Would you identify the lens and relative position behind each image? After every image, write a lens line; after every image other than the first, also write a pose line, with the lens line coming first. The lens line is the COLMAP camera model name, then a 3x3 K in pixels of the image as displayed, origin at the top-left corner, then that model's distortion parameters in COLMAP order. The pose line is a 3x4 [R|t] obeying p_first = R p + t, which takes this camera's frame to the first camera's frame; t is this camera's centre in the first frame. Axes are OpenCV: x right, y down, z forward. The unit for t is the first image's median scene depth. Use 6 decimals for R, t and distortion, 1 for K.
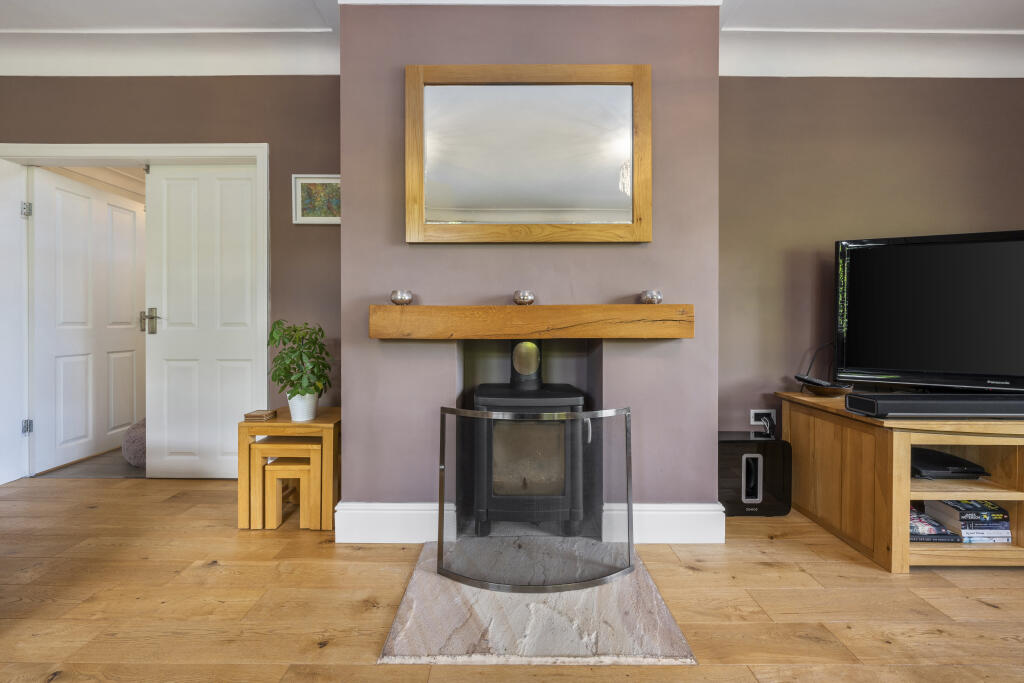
lens RADIAL K [[366.8, 0, 511.1], [0, 366.8, 322.7], [0, 0, 1]] dist [-0.002002, -0.000125]
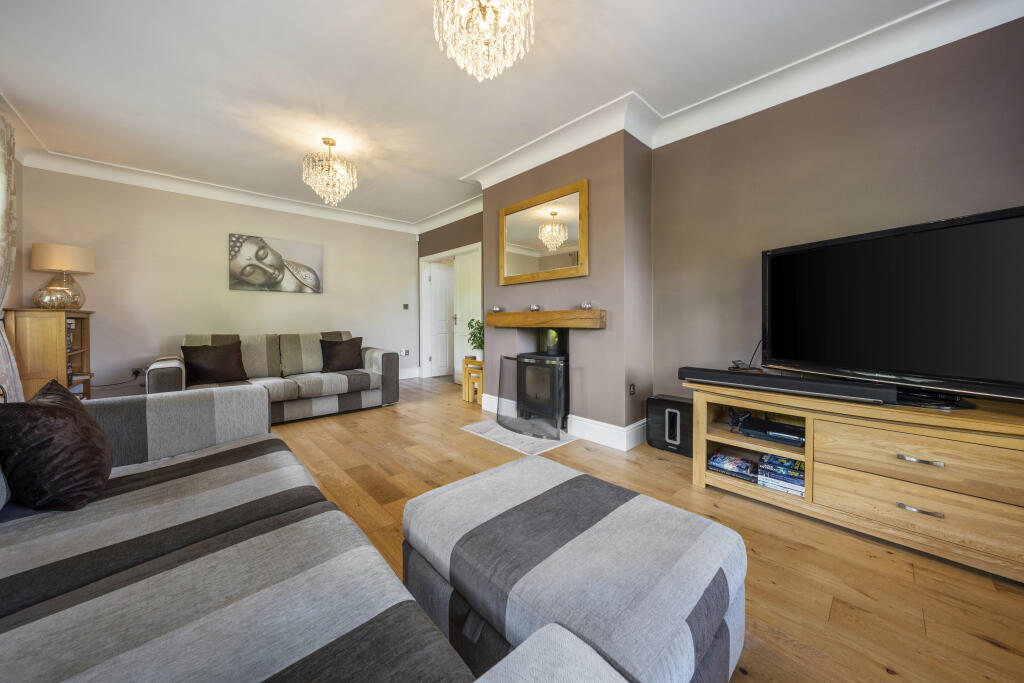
lens RADIAL K [[352.2, 0, 513.0], [0, 352.2, 321.6], [0, 0, 1]] dist [0.000024, 0.000003]
pose [[0.685250, 0.001663, -0.728306, 1.377606], [-0.002395, 0.999997, 0.000030, 0.011445], [0.728304, 0.001724, 0.685252, -0.467182]]
